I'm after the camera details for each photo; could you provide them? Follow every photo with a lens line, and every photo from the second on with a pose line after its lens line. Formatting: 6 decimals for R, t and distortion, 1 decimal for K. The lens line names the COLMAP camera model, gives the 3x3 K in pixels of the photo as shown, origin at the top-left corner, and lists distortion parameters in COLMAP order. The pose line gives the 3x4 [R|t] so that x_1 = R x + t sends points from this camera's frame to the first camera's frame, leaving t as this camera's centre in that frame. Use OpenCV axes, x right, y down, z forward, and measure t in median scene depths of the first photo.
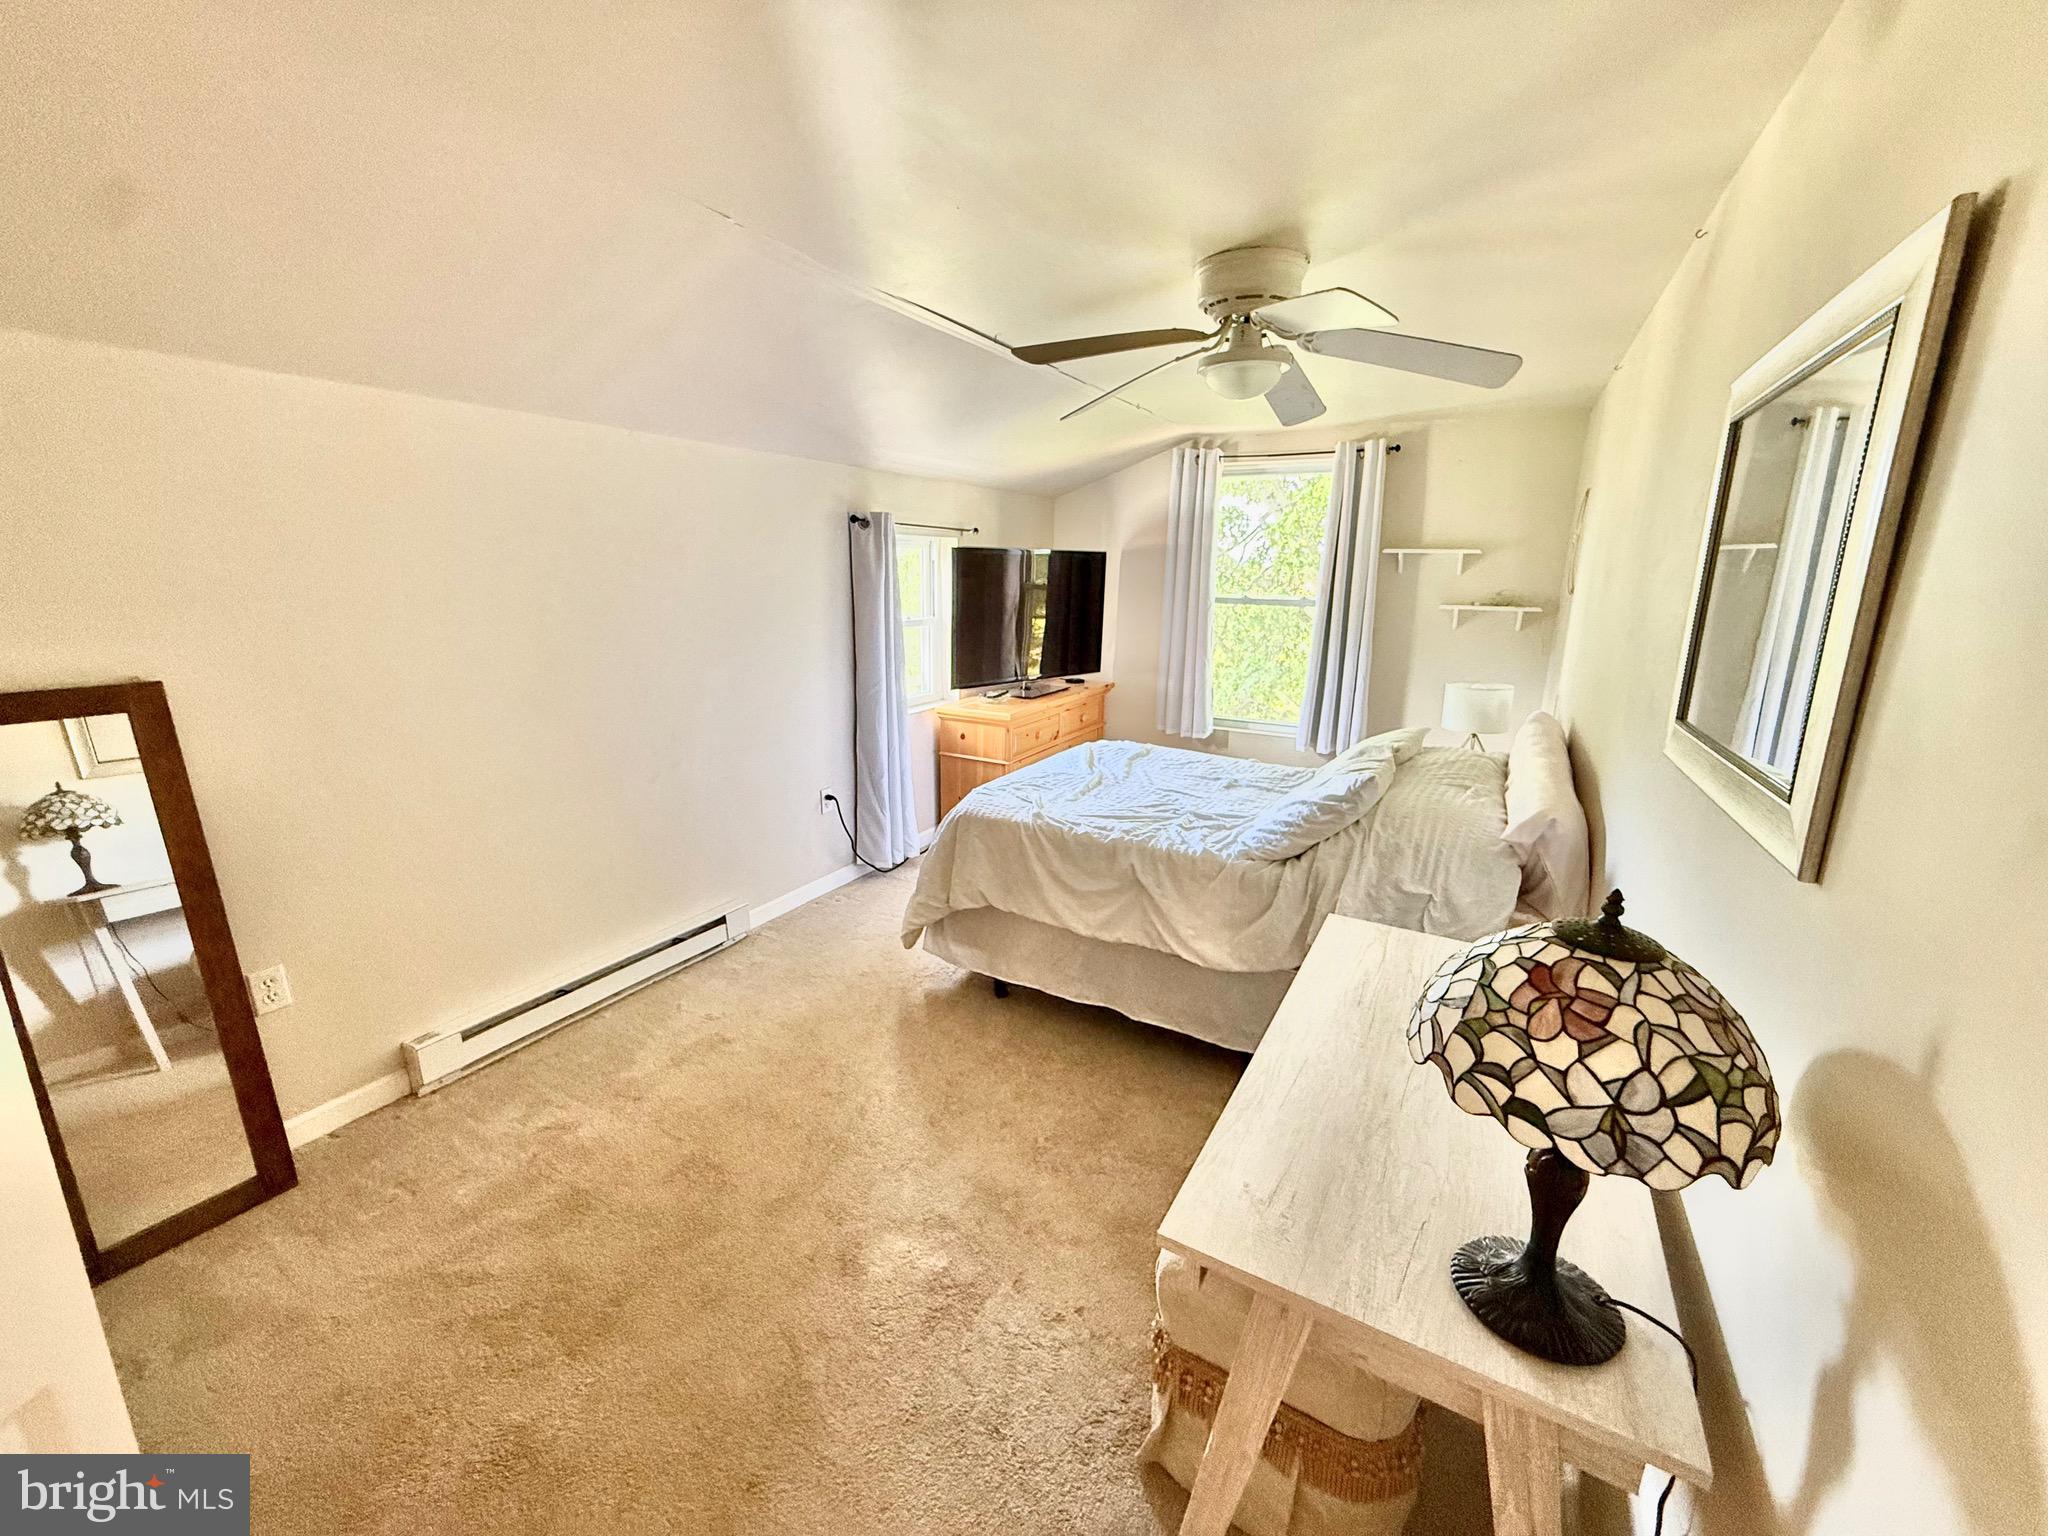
lens RADIAL K [[821.6, 0, 1016.1], [0, 821.6, 764.9], [0, 0, 1]] dist [-0.000137, 0.000310]
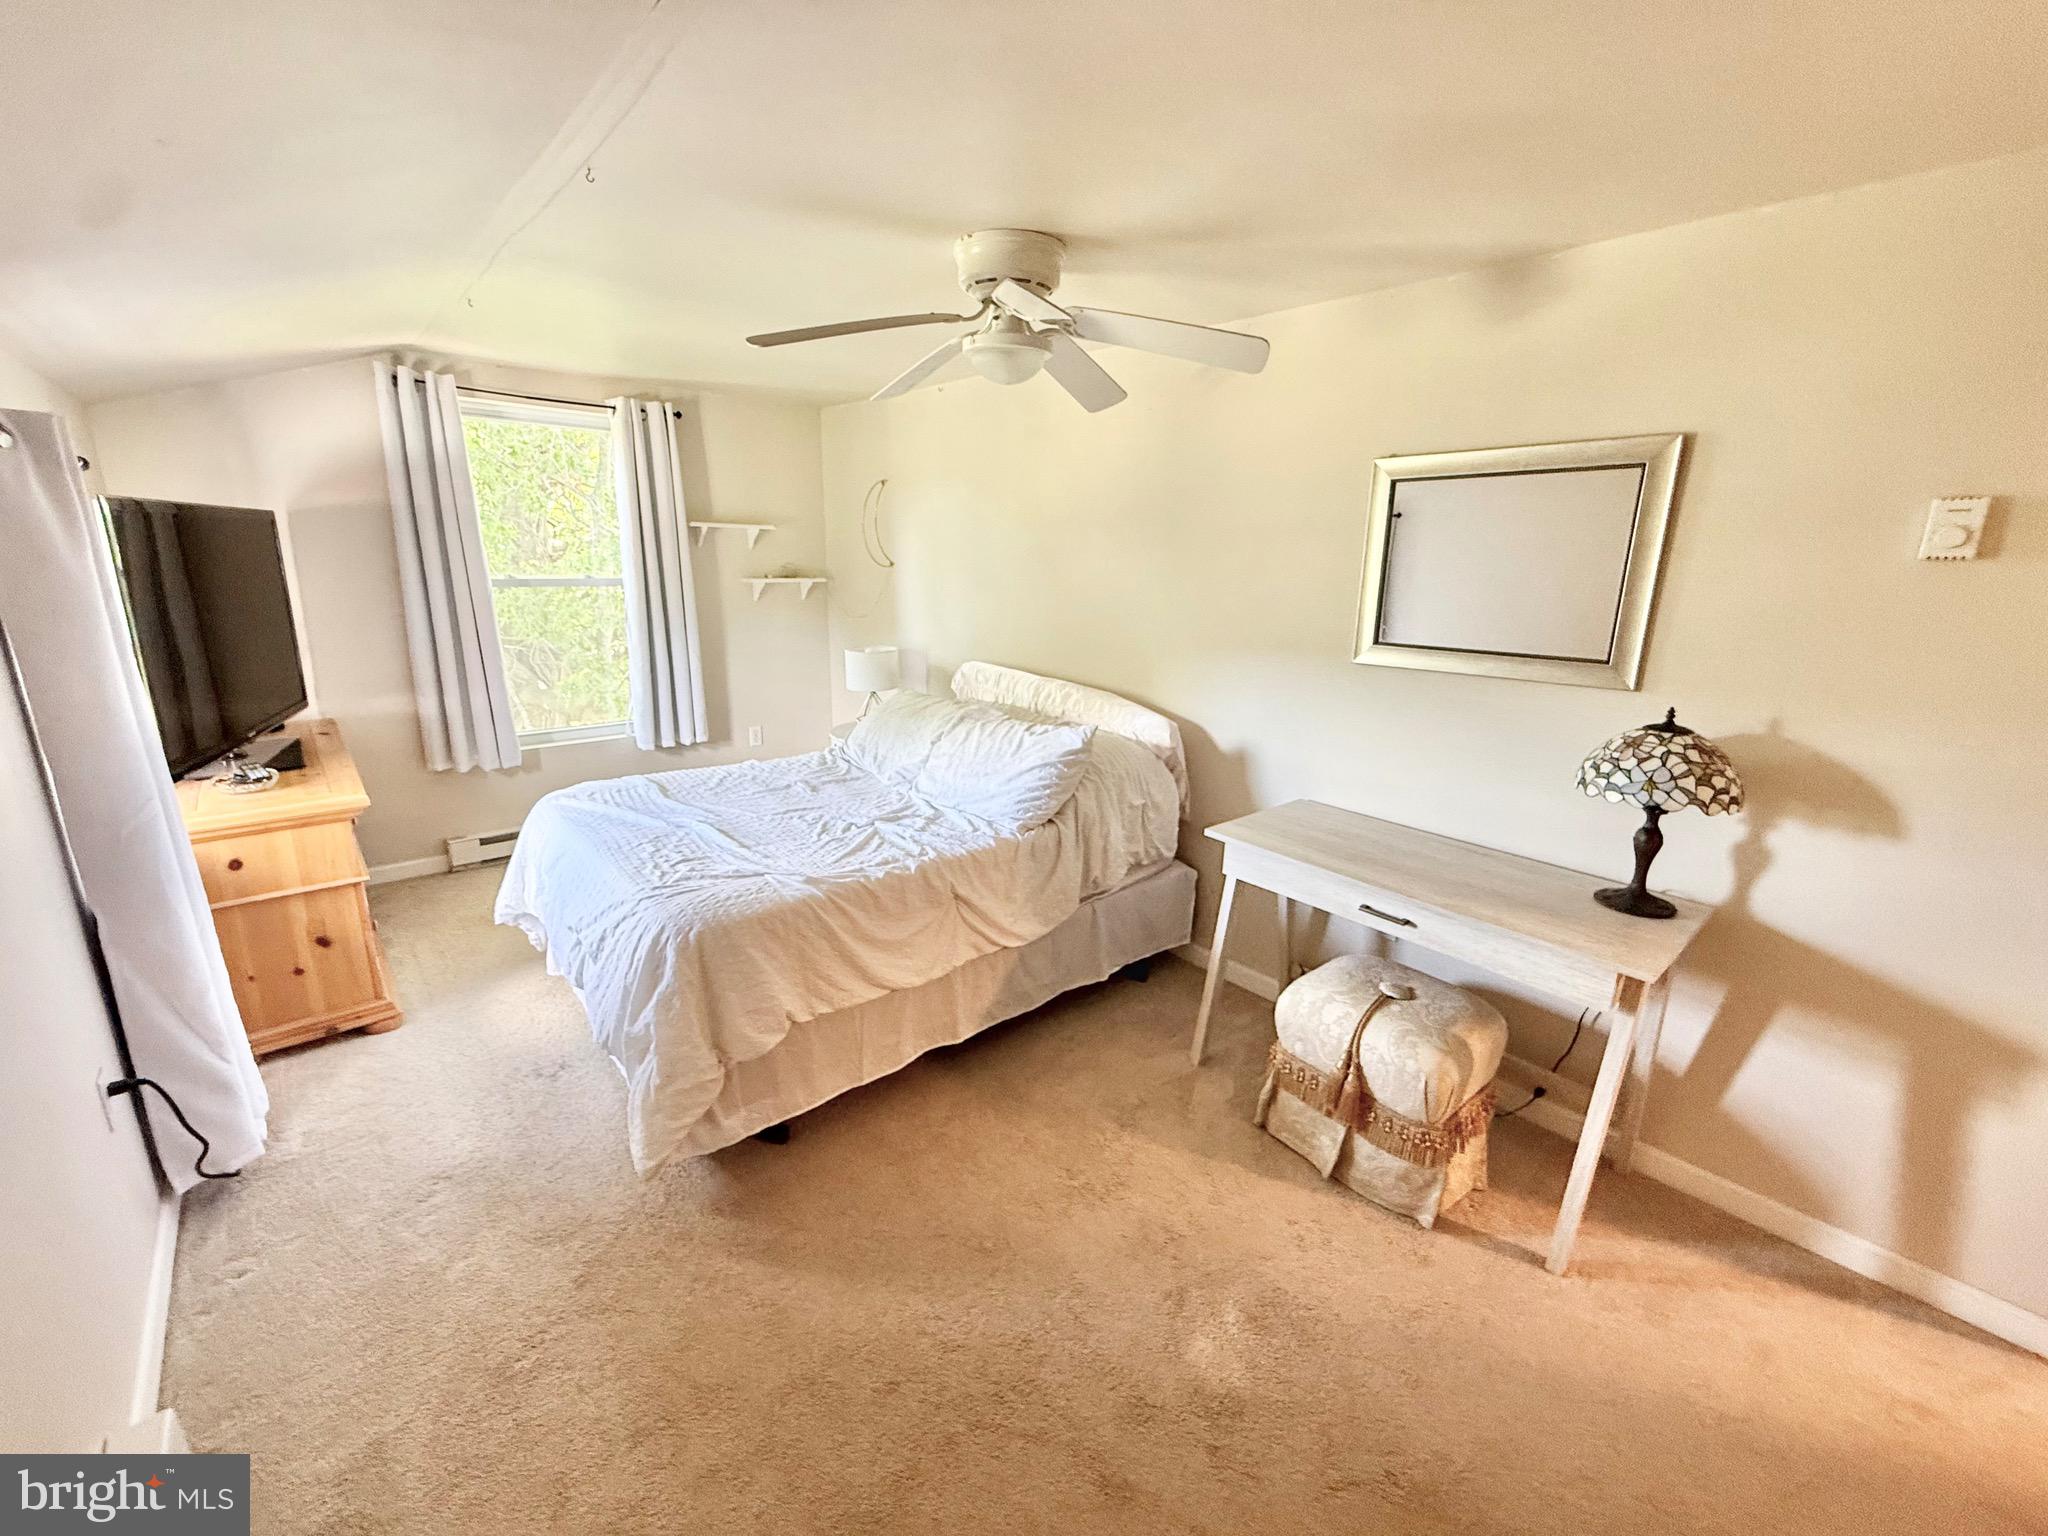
lens RADIAL K [[821.6, 0, 1015.4], [0, 821.6, 766.6], [0, 0, 1]] dist [-0.000137, 0.000310]
pose [[0.326839, -0.248938, 0.911705, -0.570133], [0.207246, 0.960084, 0.187852, -0.141836], [-0.922077, 0.127550, 0.365384, 0.529423]]
